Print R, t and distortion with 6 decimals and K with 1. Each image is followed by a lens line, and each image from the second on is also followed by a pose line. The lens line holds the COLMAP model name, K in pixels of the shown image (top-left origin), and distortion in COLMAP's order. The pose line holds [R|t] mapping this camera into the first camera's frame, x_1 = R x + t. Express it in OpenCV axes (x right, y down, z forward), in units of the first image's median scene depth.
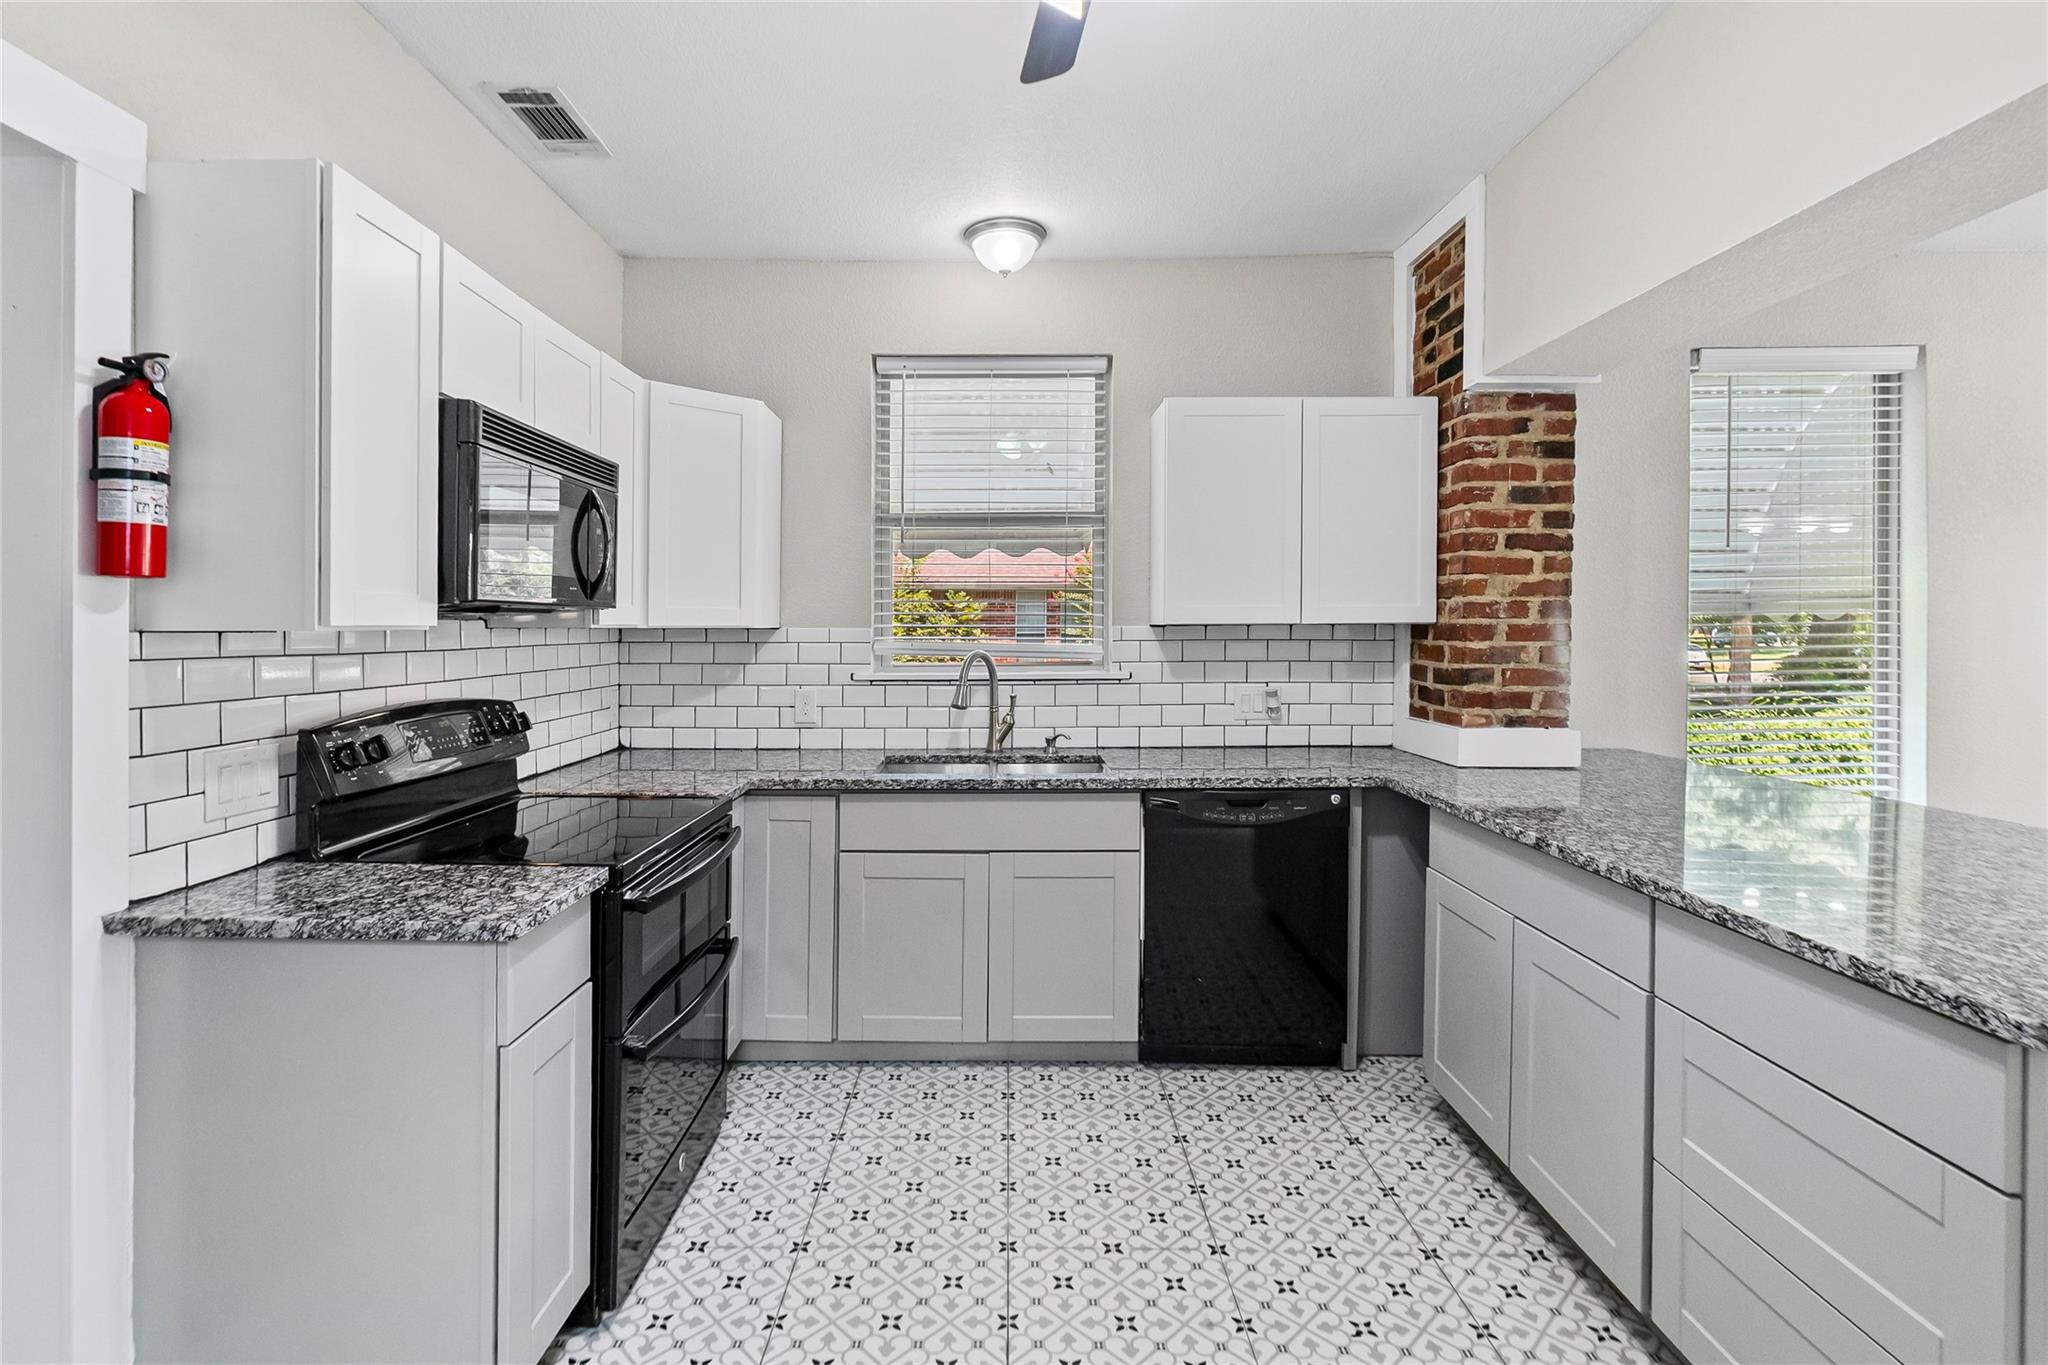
lens RADIAL K [[949.6, 0, 1017.9], [0, 949.6, 630.1], [0, 0, 1]] dist [-0.015611, 0.000084]
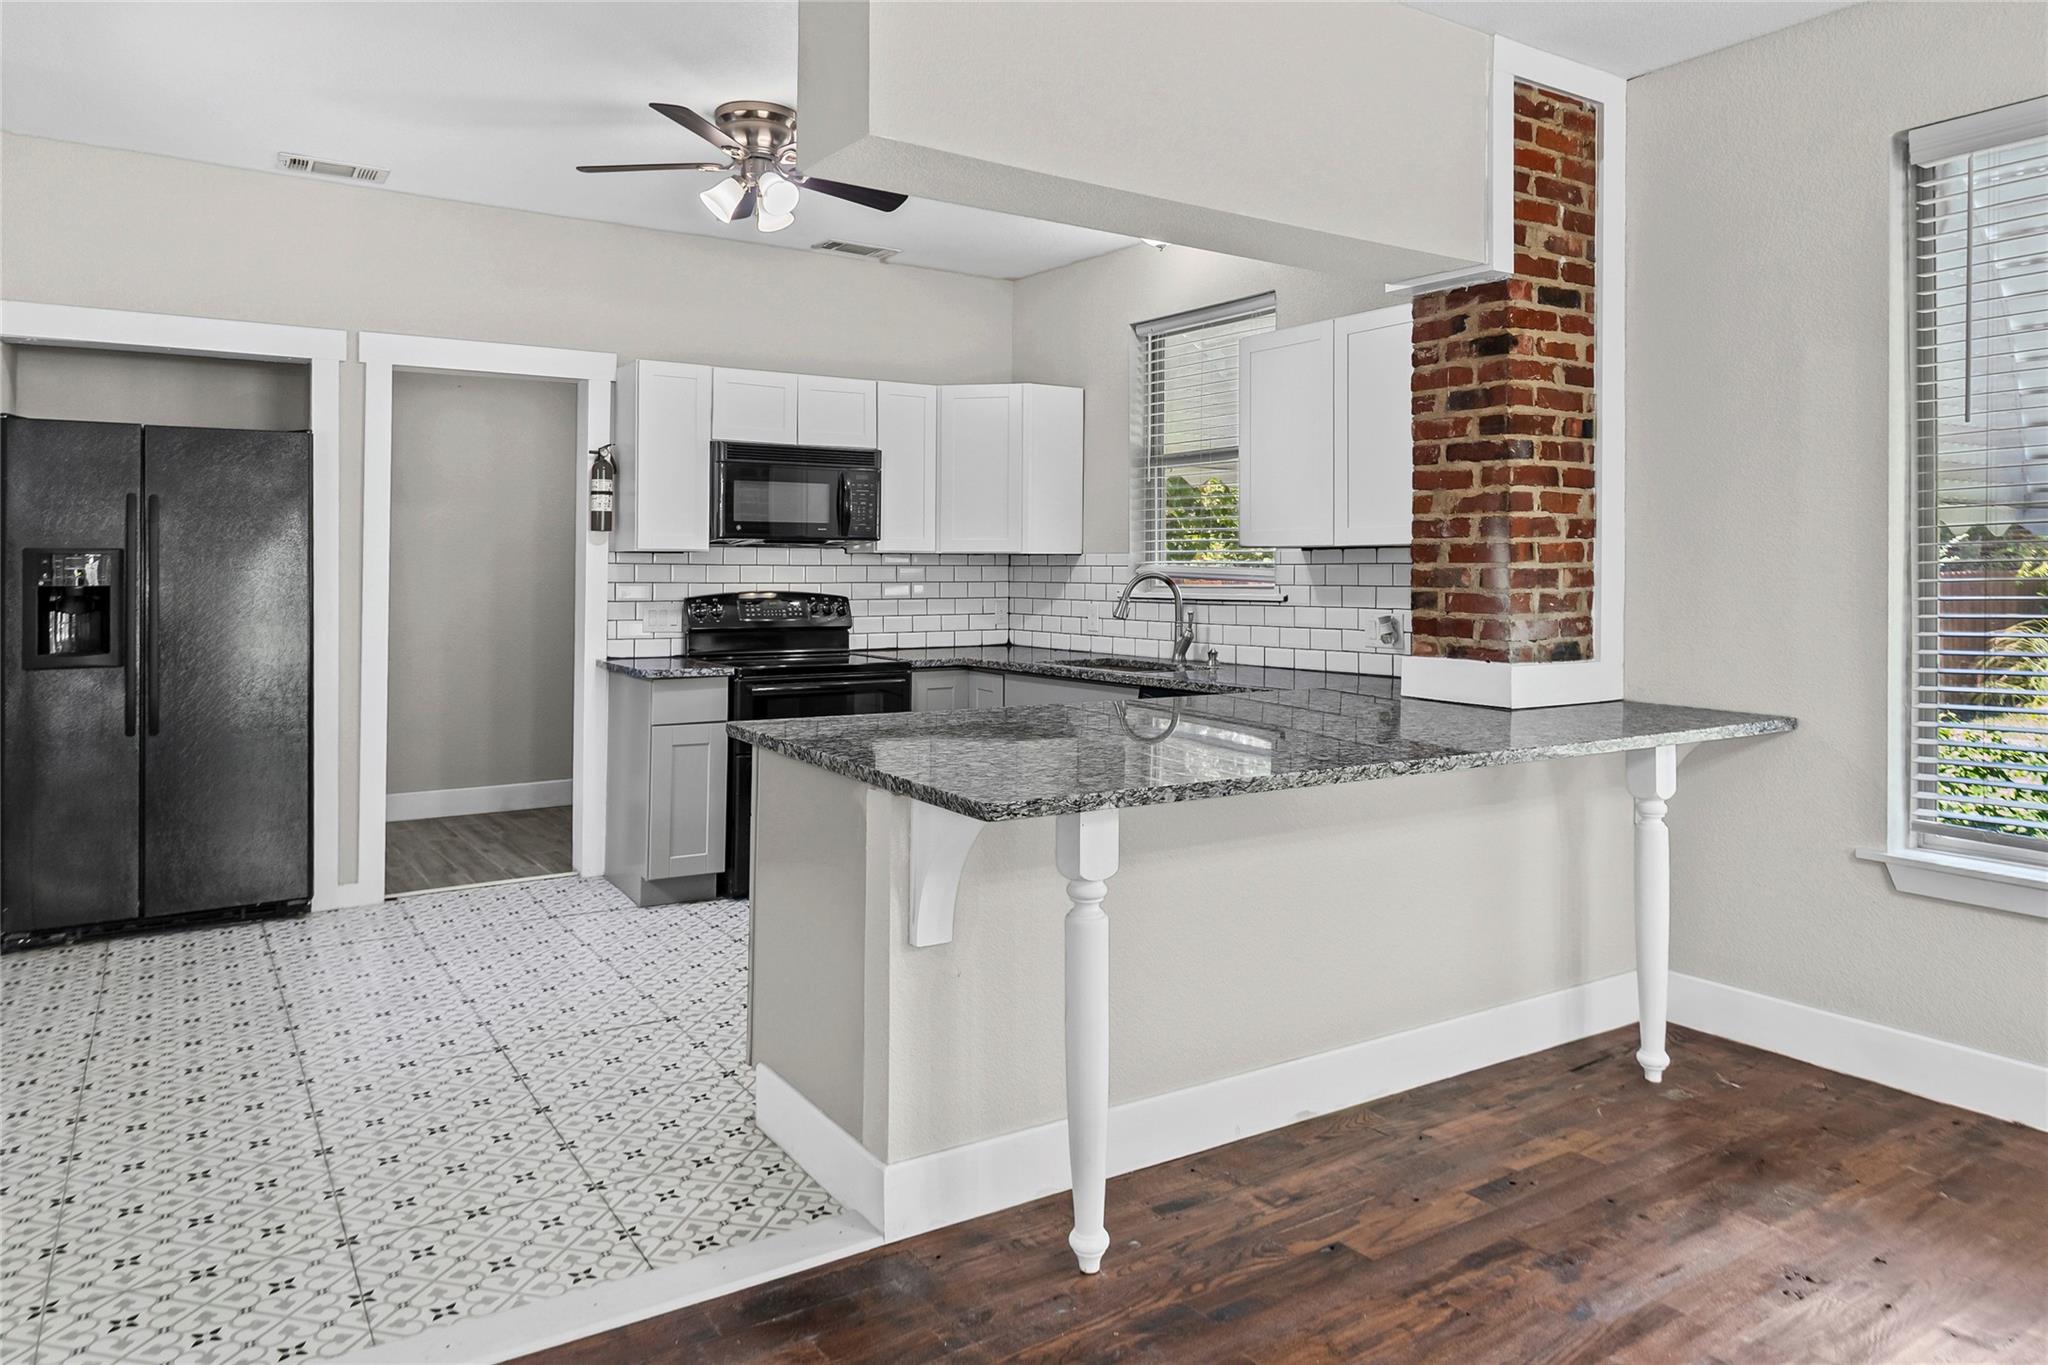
lens RADIAL K [[1364.1, 0, 1023.6], [0, 1364.1, 553.4], [0, 0, 1]] dist [-0.001577, -0.000150]
pose [[0.557396, -0.005704, -0.830227, 1.379142], [-0.006915, 0.999910, -0.011512, 0.020803], [0.830218, 0.012158, 0.557306, -0.070387]]
